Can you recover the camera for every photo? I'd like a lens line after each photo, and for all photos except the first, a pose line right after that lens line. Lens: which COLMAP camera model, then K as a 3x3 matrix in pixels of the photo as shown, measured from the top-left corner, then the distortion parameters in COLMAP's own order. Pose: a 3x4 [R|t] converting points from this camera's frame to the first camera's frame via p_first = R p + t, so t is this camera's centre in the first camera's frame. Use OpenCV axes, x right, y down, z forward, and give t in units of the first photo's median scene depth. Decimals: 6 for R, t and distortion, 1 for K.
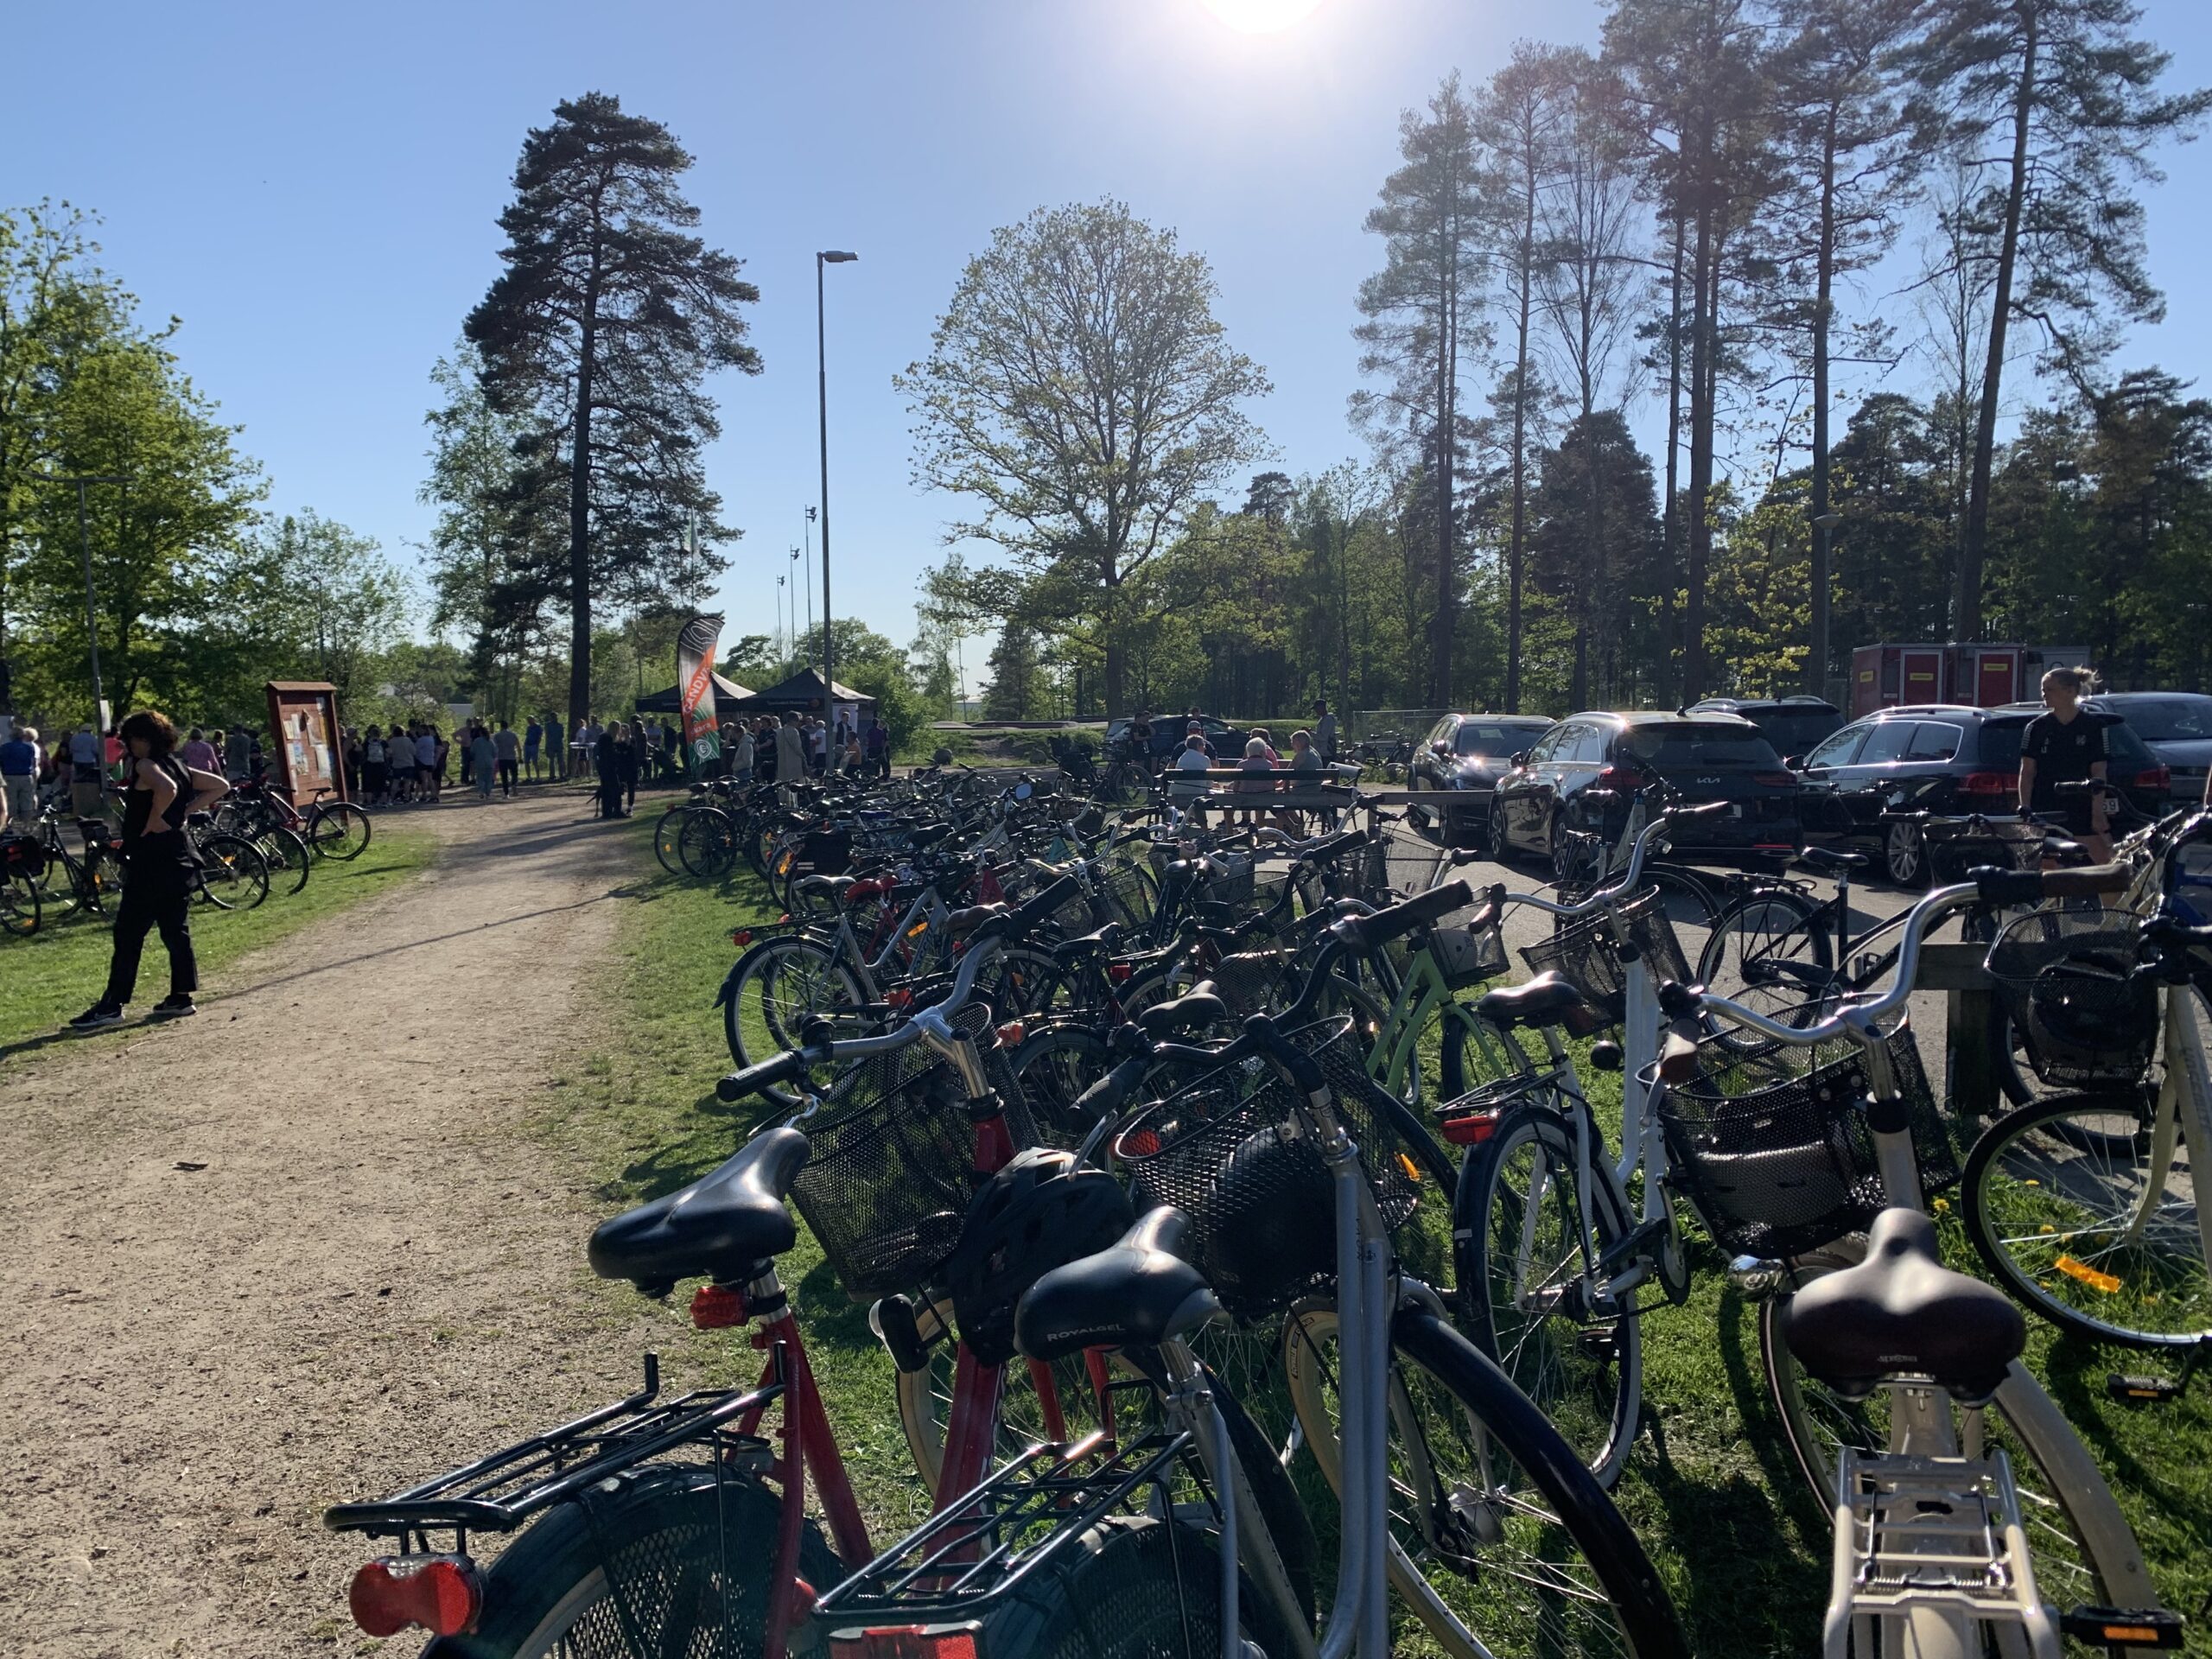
lens RADIAL K [[1692.1, 0, 1071.7], [0, 1692.1, 851.1], [0, 0, 1]] dist [0.033665, -0.026629]
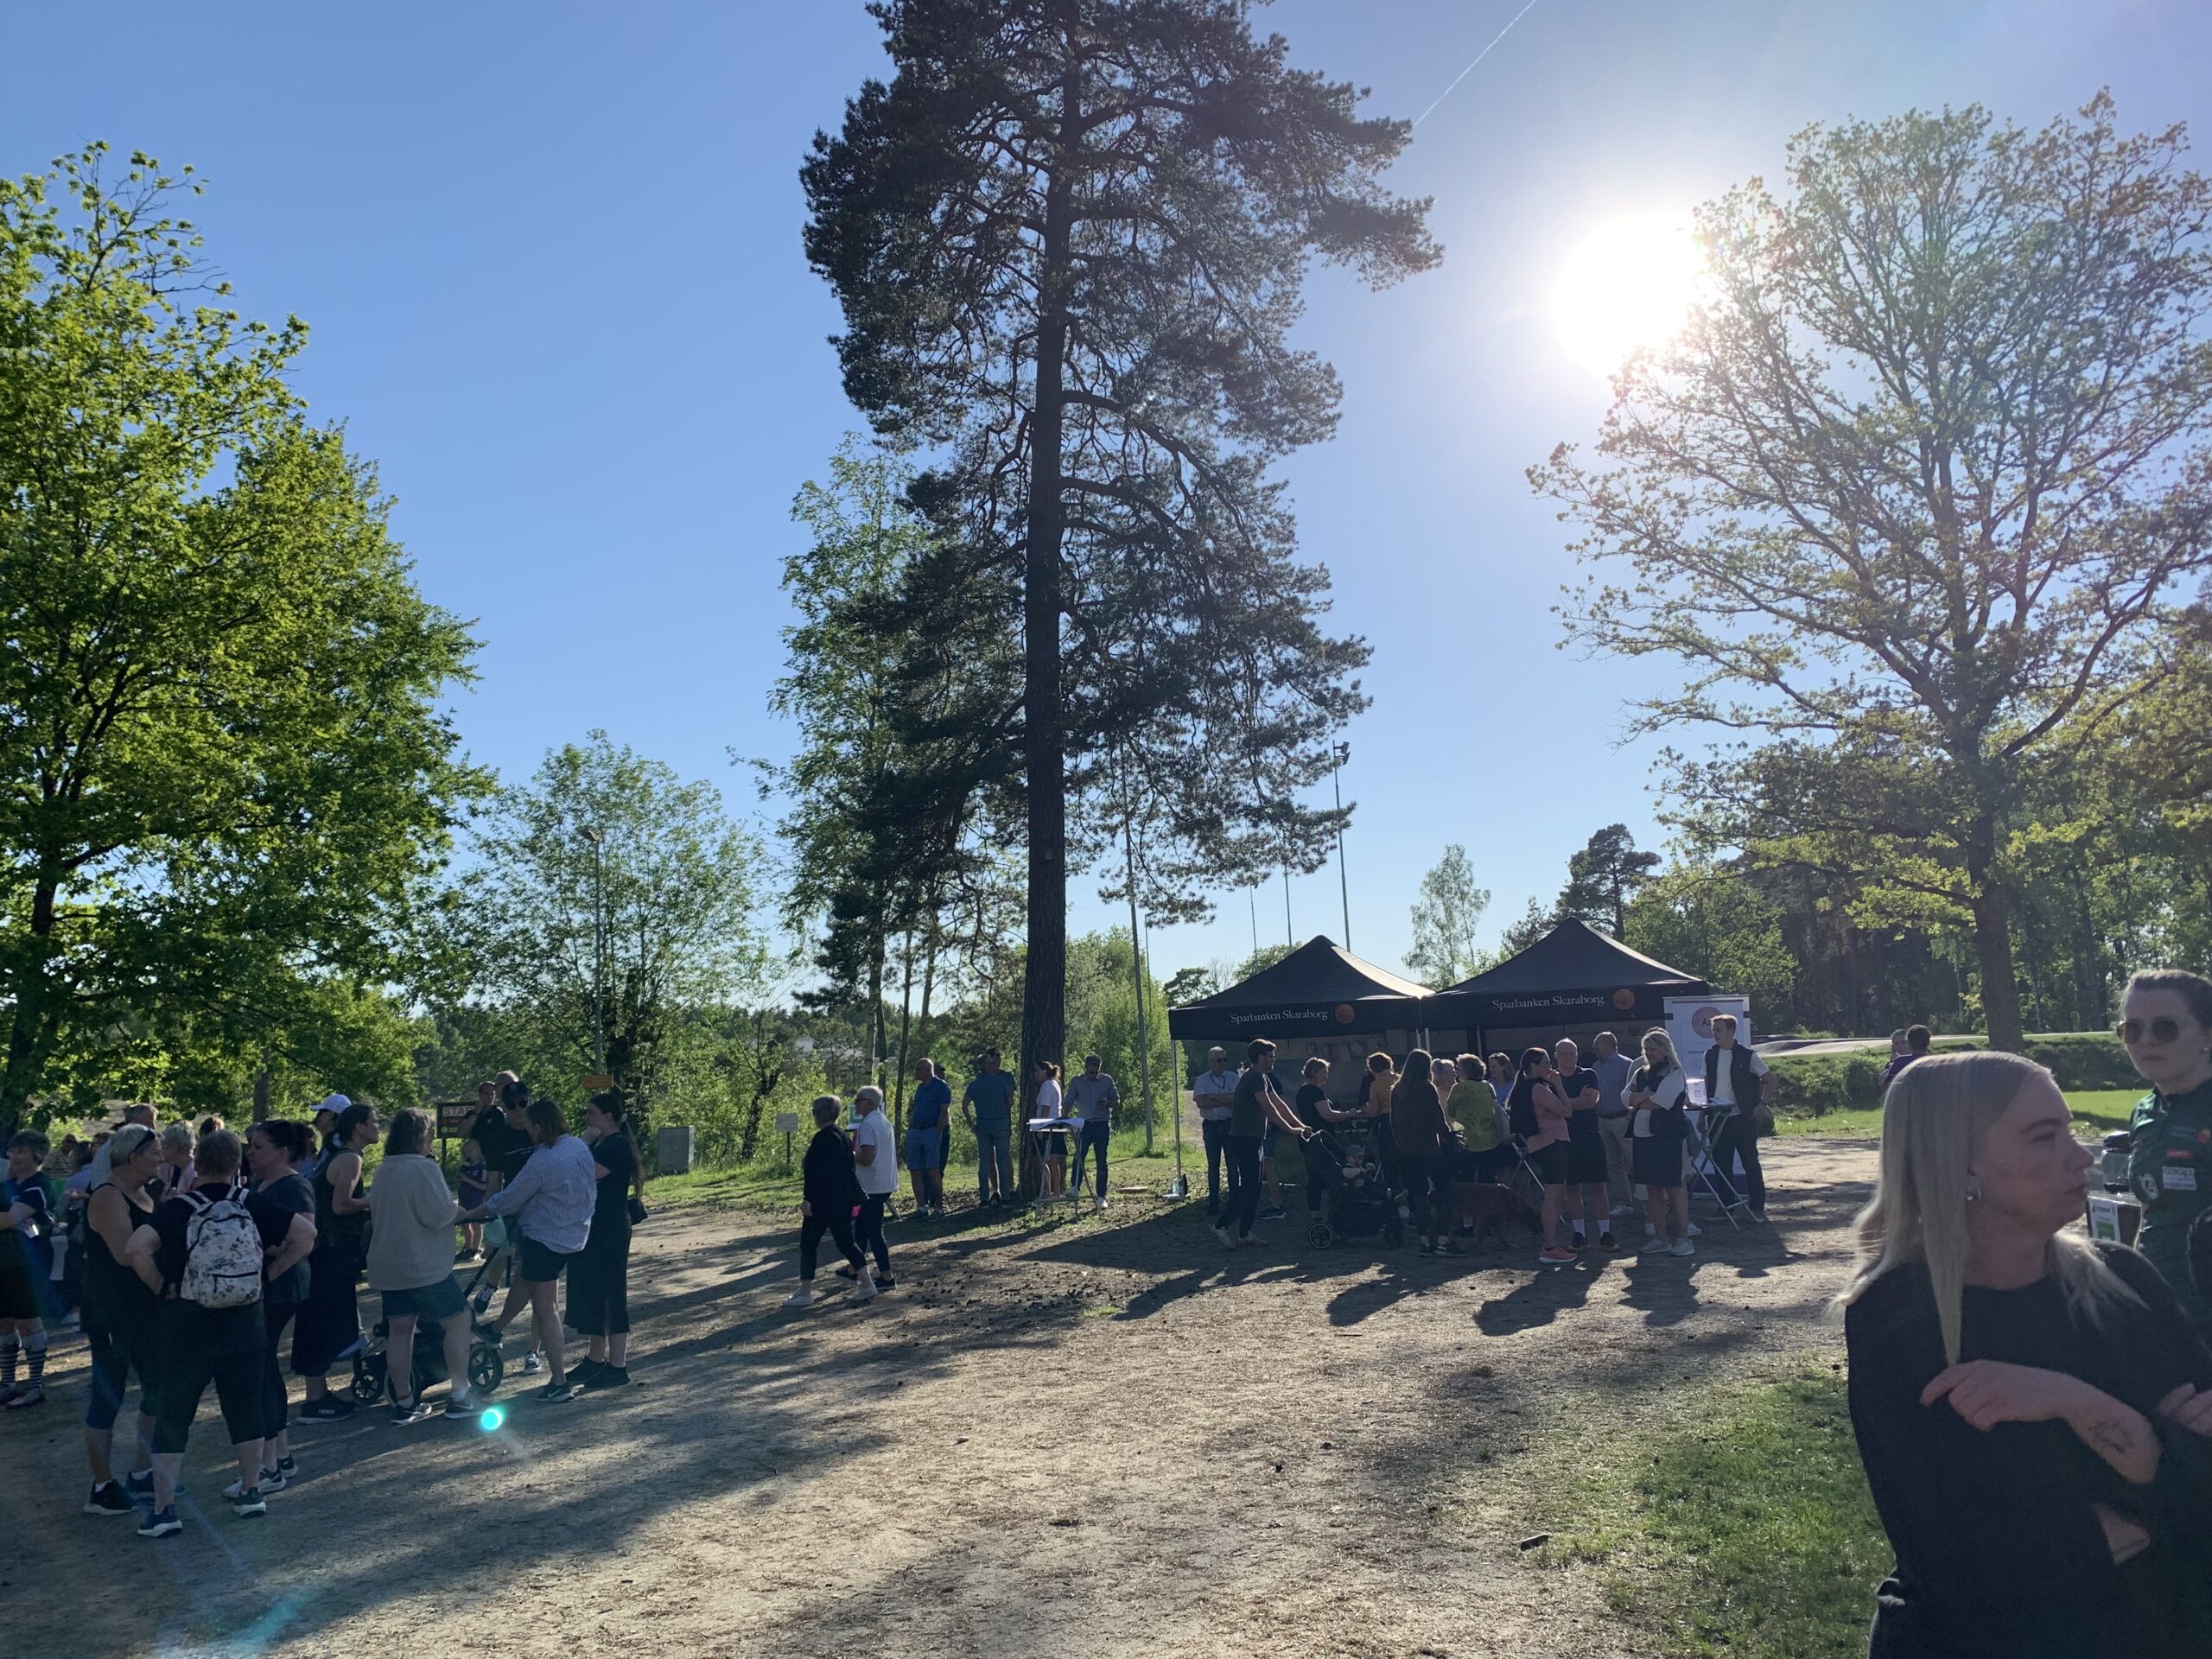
lens RADIAL K [[1692.1, 0, 1071.7], [0, 1692.1, 851.1], [0, 0, 1]] dist [0.033665, -0.026629]
pose [[0.970110, -0.065171, -0.233750, -0.173548], [0.017774, 0.979758, -0.199395, -0.043568], [0.242014, 0.189281, 0.951631, 0.559148]]
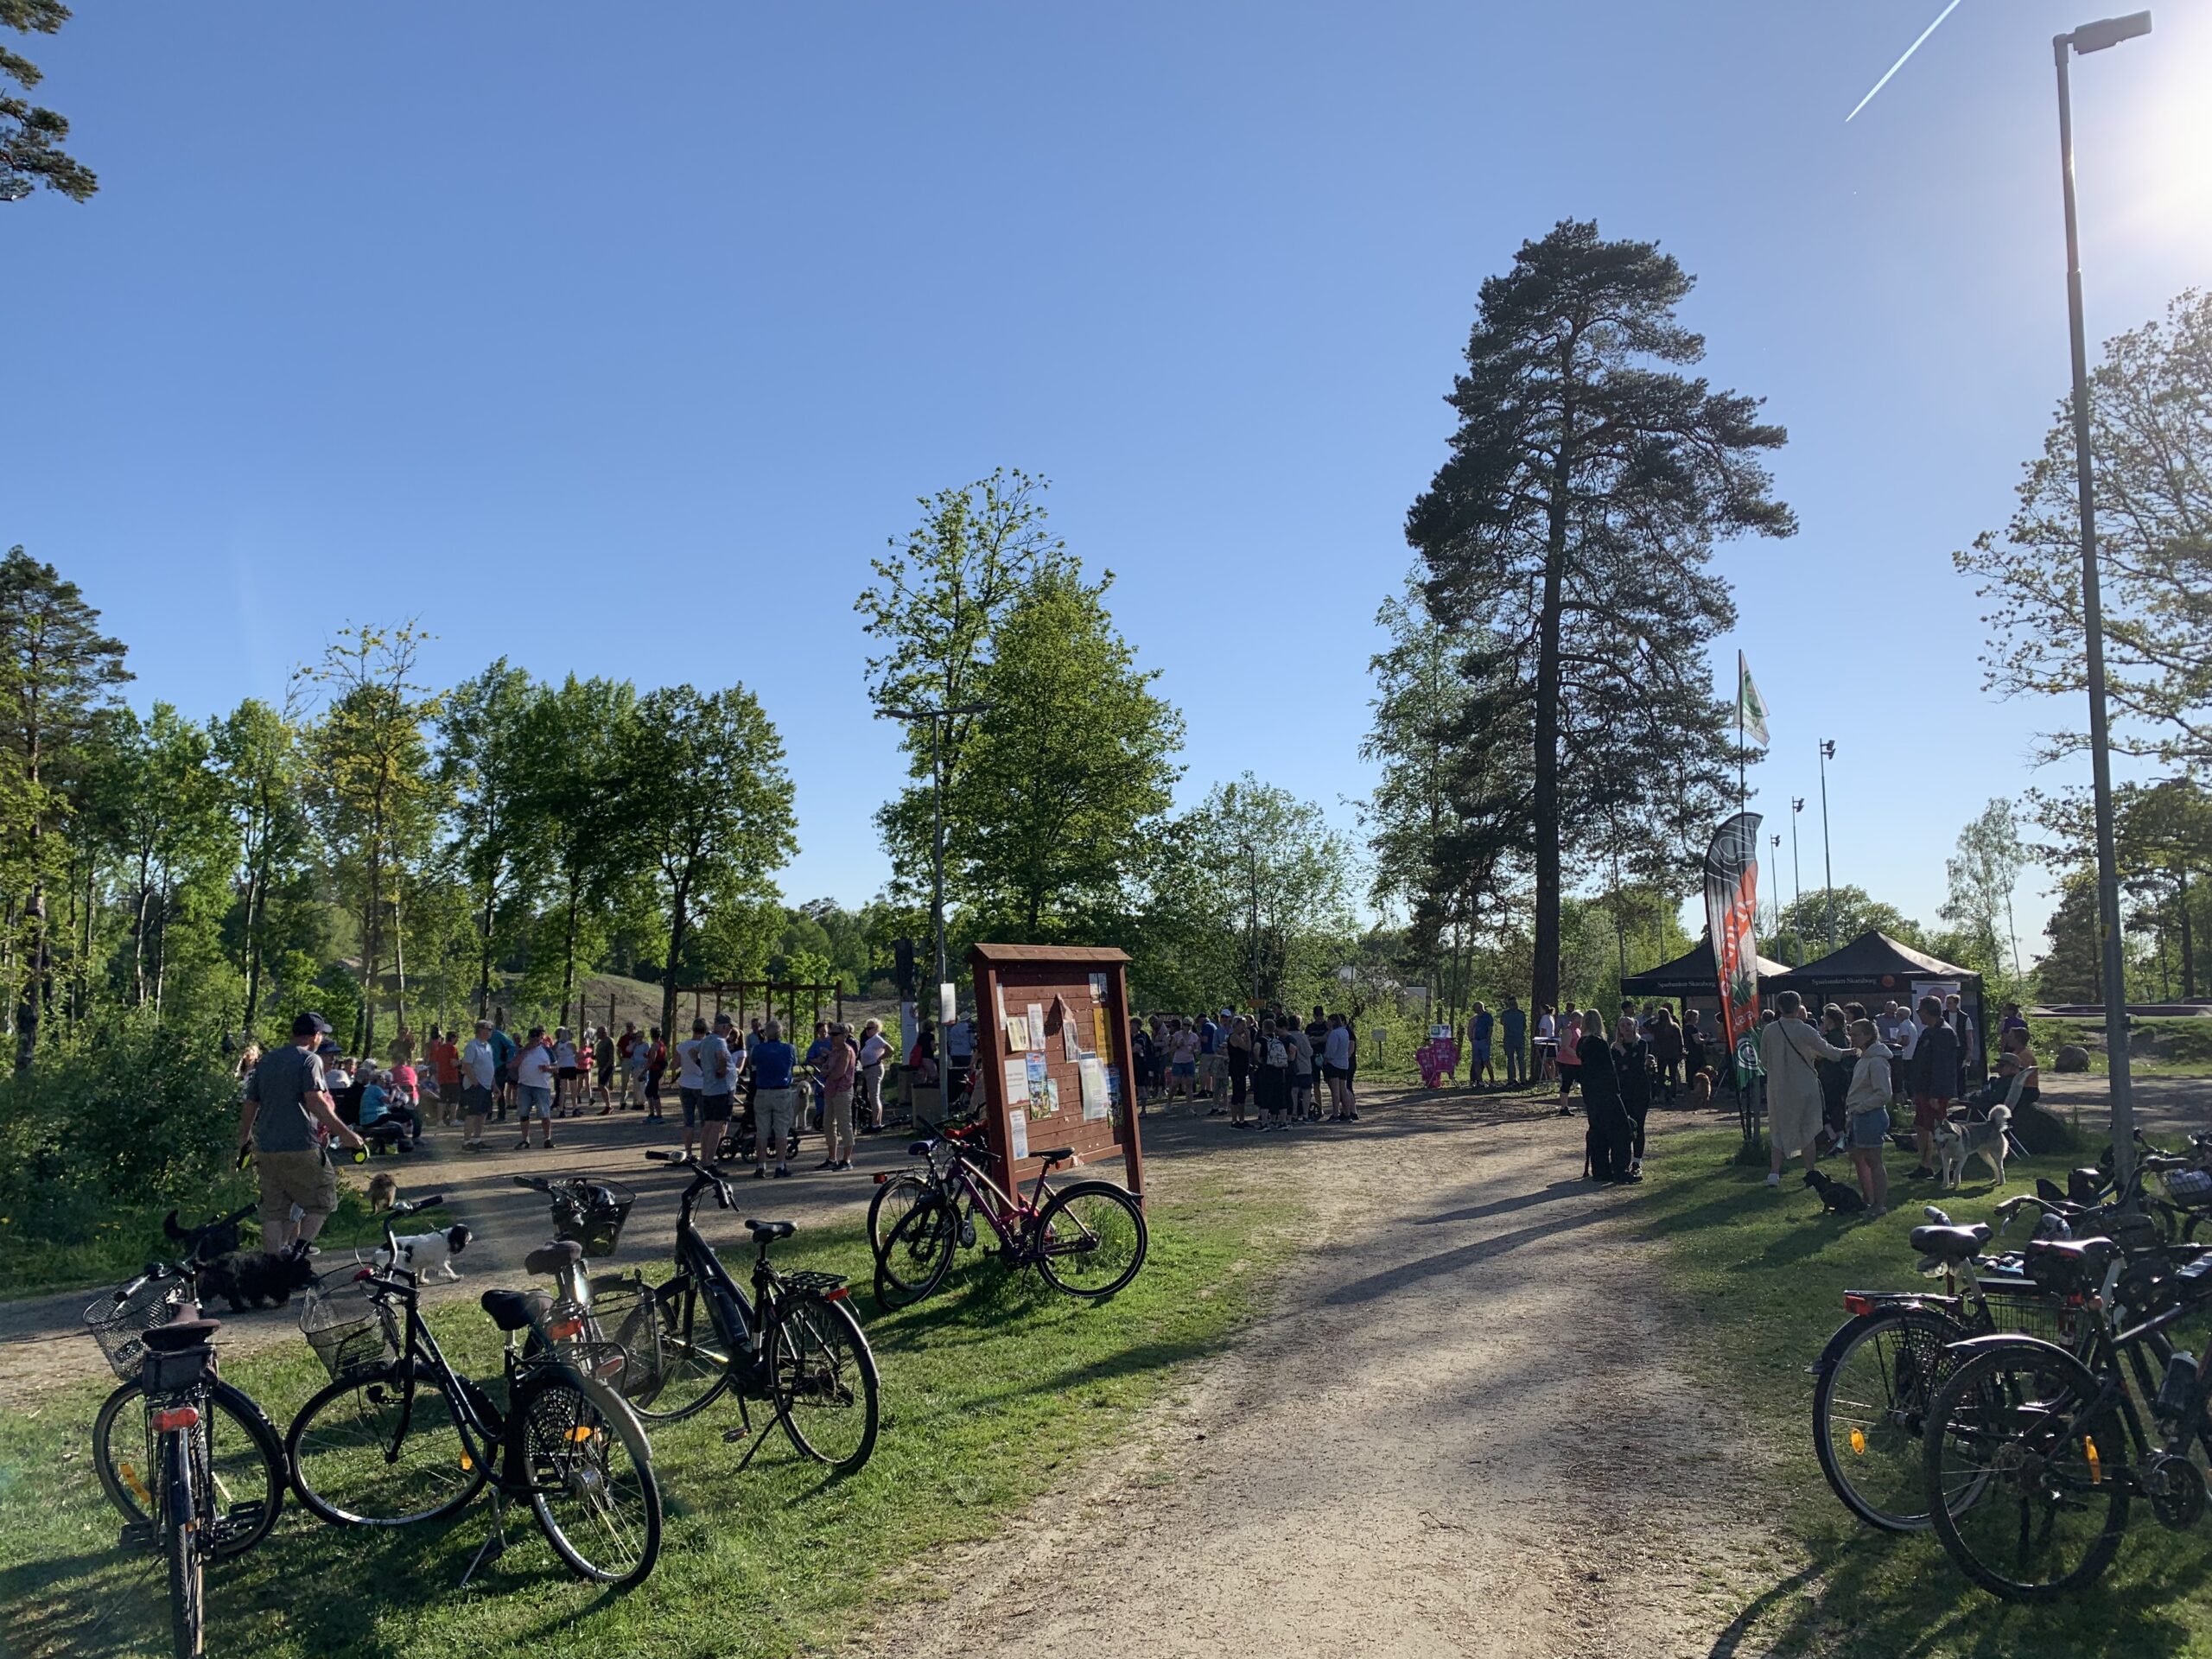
lens RADIAL K [[1692.1, 0, 1071.7], [0, 1692.1, 851.1], [0, 0, 1]] dist [0.033665, -0.026629]
pose [[0.853419, -0.047902, -0.519019, -0.071381], [-0.038050, 0.987385, -0.153695, -0.020867], [0.519835, 0.150915, 0.840831, 0.231923]]
